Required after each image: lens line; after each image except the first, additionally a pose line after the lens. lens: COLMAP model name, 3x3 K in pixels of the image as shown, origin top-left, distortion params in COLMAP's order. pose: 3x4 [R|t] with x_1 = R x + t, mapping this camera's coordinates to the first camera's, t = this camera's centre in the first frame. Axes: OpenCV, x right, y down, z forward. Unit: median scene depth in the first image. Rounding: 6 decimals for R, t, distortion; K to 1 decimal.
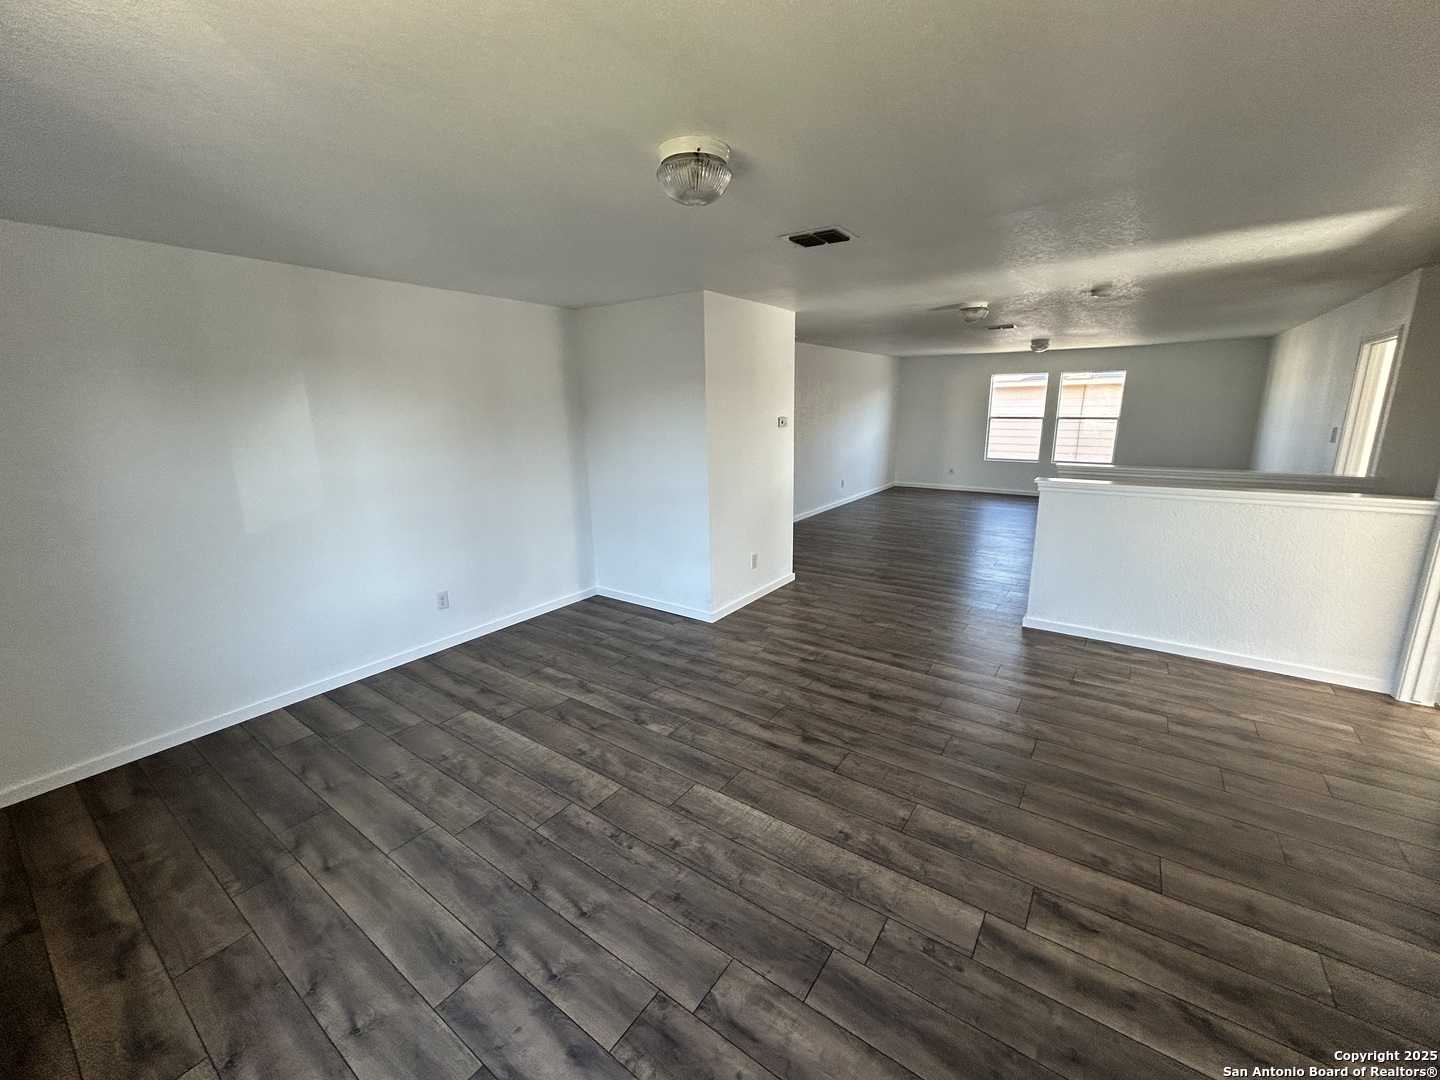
lens RADIAL K [[575.0, 0, 718.4], [0, 575.0, 536.9], [0, 0, 1]] dist [-0.002614, 0.000694]
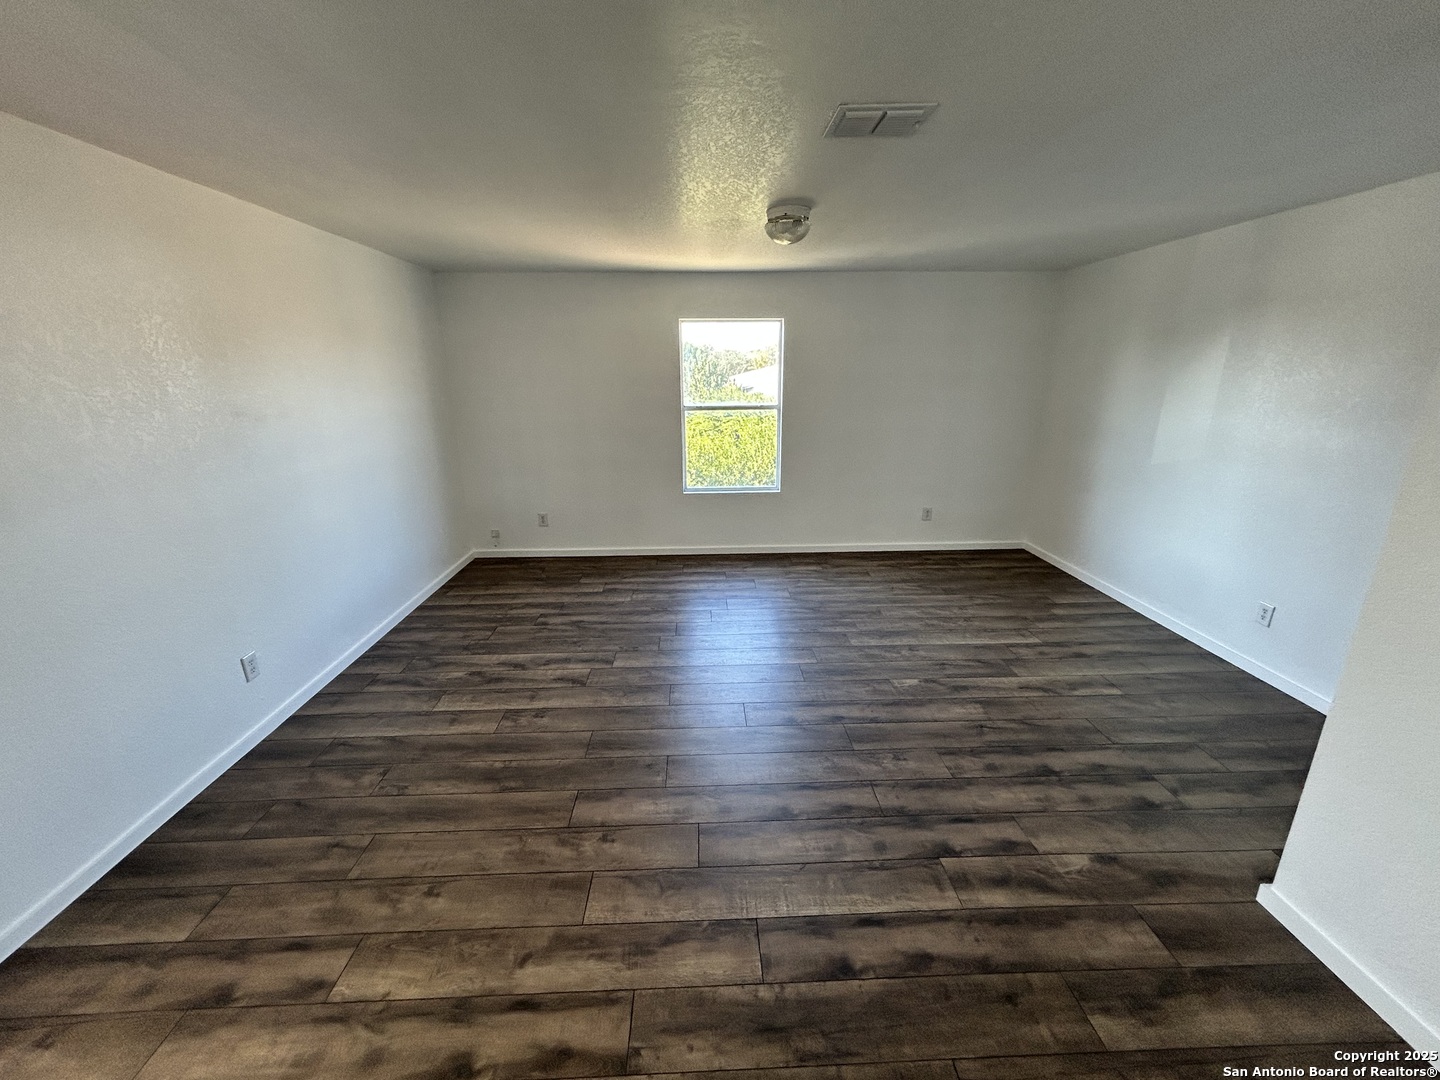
lens RADIAL K [[575.0, 0, 718.7], [0, 575.0, 543.2], [0, 0, 1]] dist [-0.002614, 0.000694]
pose [[-0.789352, 0.200782, -0.580181, 0.691909], [-0.116382, 0.878940, 0.462514, -0.318964], [0.602809, 0.432609, -0.670426, 1.329283]]
